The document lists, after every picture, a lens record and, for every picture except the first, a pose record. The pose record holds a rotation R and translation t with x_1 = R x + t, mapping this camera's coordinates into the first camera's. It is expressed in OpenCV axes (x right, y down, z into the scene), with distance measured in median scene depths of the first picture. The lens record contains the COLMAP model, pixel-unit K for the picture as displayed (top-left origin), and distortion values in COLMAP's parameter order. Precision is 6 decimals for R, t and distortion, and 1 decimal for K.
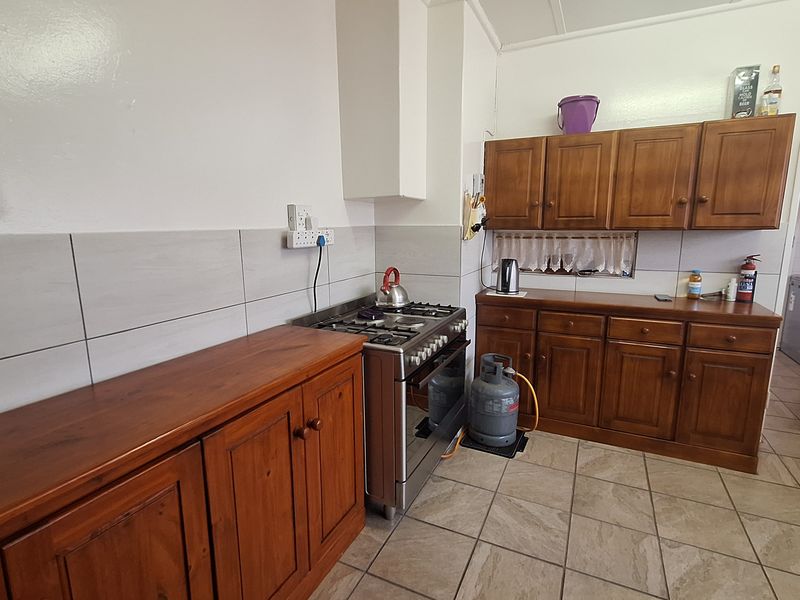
lens RADIAL K [[421.2, 0, 400.0], [0, 421.2, 300.0], [0, 0, 1]] dist [-0.000285, 0.000096]
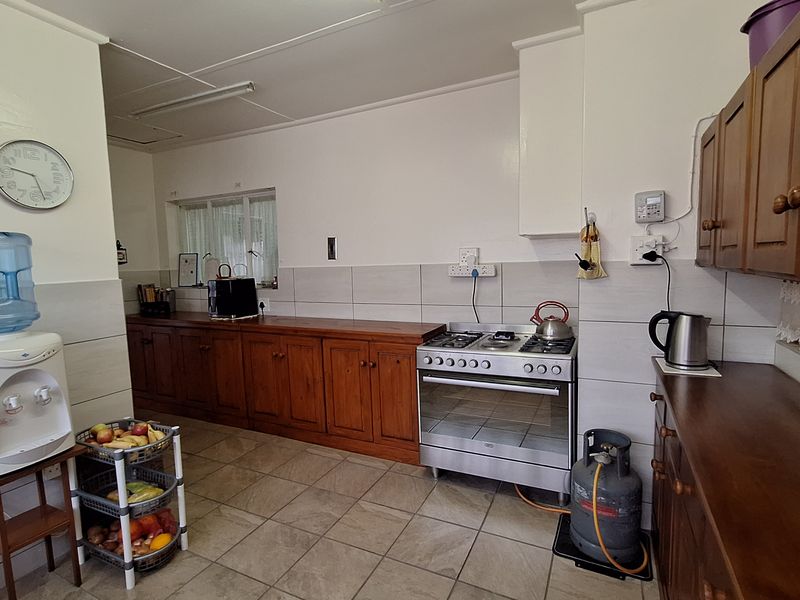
lens RADIAL K [[421.2, 0, 400.0], [0, 421.2, 300.0], [0, 0, 1]] dist [-0.000285, 0.000096]
pose [[-0.009791, 0.102078, -0.994728, 1.472956], [-0.152832, 0.982935, 0.102372, -0.189474], [0.988204, 0.153029, 0.005977, 0.918212]]
